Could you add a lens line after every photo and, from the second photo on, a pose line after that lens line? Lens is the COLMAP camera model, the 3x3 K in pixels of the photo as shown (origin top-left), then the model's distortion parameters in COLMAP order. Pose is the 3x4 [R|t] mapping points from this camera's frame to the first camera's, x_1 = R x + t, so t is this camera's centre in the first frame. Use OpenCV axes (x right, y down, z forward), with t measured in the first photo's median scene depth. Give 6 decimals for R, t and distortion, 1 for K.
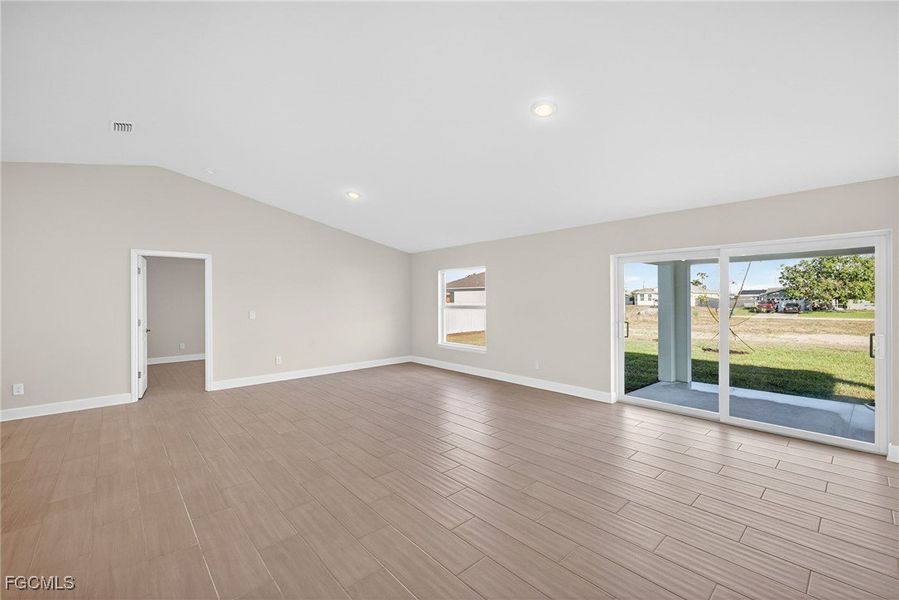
lens RADIAL K [[372.8, 0, 446.9], [0, 372.8, 300.2], [0, 0, 1]] dist [0.009648, -0.001376]
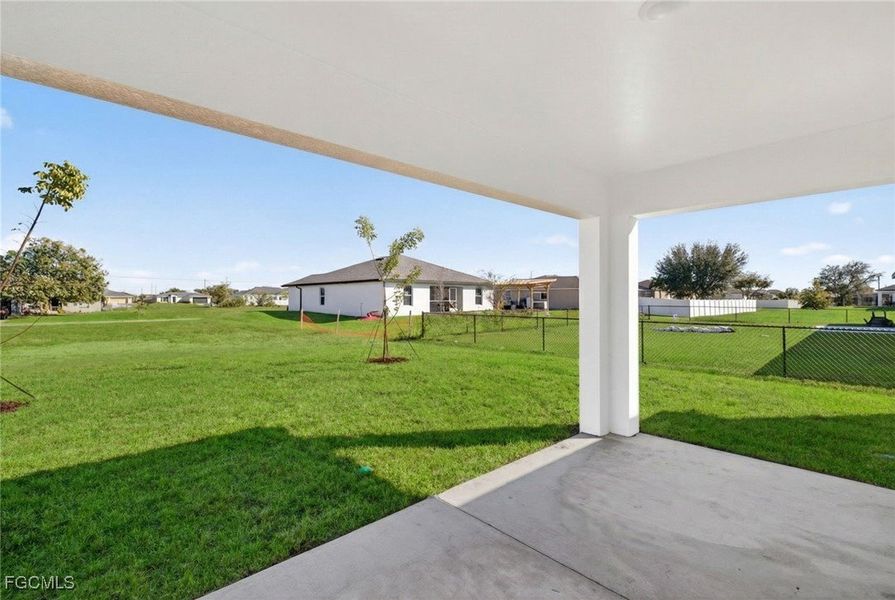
lens RADIAL K [[411.0, 0, 455.6], [0, 411.0, 296.8], [0, 0, 1]] dist [0.004219, 0.000384]
pose [[-0.027516, 0.011425, 0.999556, 0.400972], [0.005135, 0.999923, -0.011288, 0.023987], [-0.999608, 0.004823, -0.027573, 0.693721]]
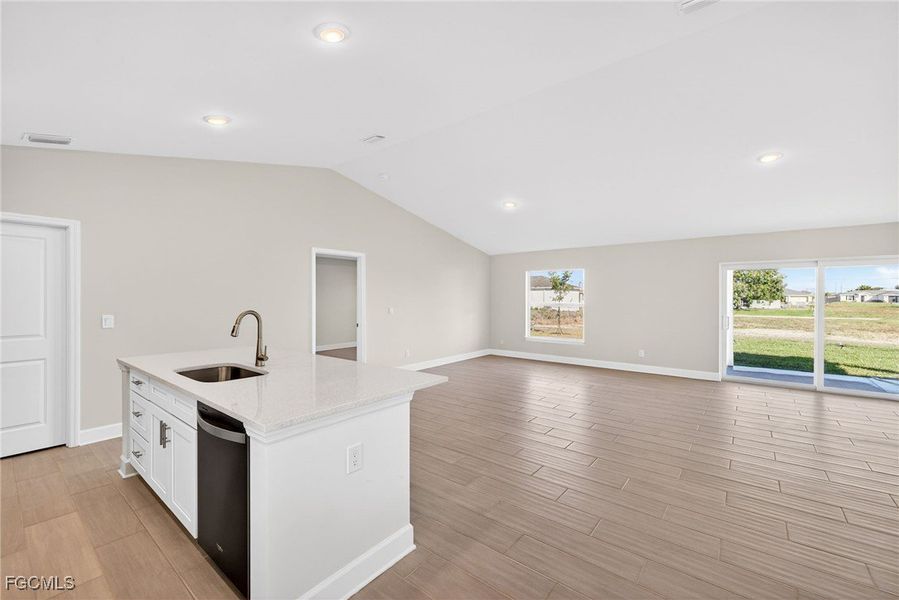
lens RADIAL K [[372.8, 0, 451.6], [0, 372.8, 297.9], [0, 0, 1]] dist [0.009648, -0.001376]
pose [[0.986603, 0.007074, 0.162985, -0.421822], [-0.006922, 0.999975, -0.001500, 0.002354], [-0.162992, 0.000352, 0.986627, -0.060512]]
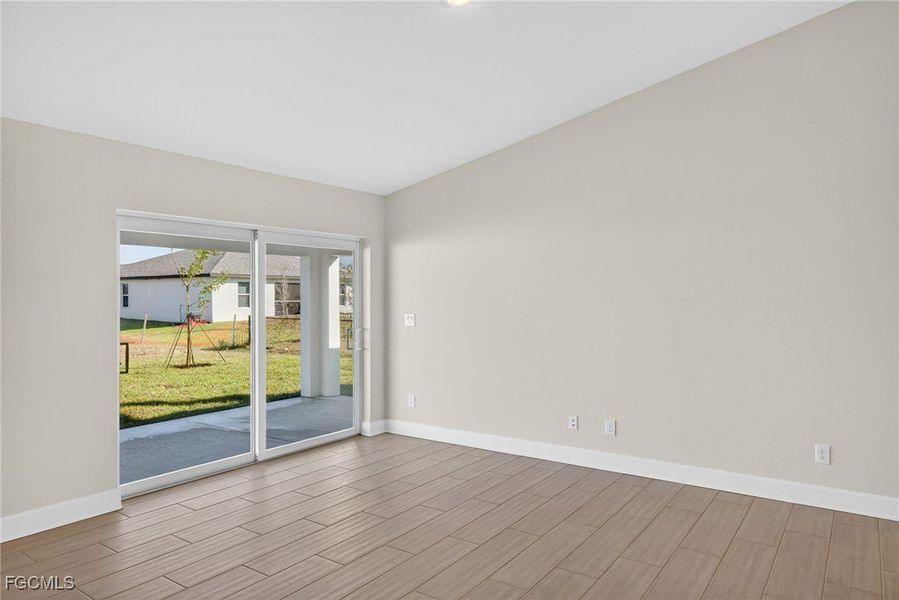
lens RADIAL K [[585.3, 0, 450.4], [0, 585.3, 295.0], [0, 0, 1]] dist [0.010414, -0.000283]
pose [[-0.214746, 0.005767, 0.976653, -0.271907], [0.010304, 0.999940, -0.003639, -0.000010], [-0.976616, 0.009282, -0.214793, 0.473774]]
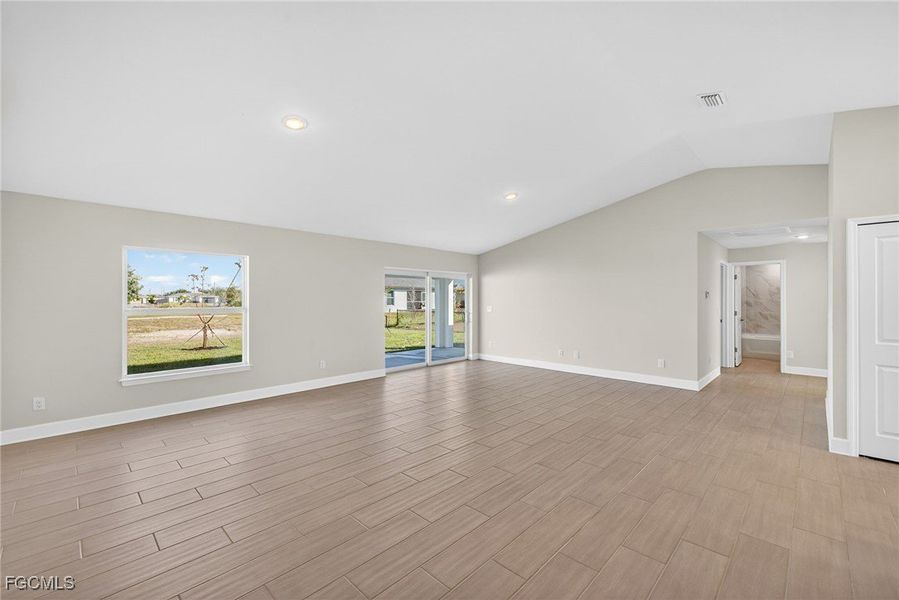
lens RADIAL K [[372.8, 0, 449.3], [0, 372.8, 297.9], [0, 0, 1]] dist [0.009648, -0.001376]
pose [[-0.055357, 0.006124, 0.998448, -0.602711], [0.007484, 0.999956, -0.005718, 0.000983], [-0.998439, 0.007156, -0.055400, 0.540772]]
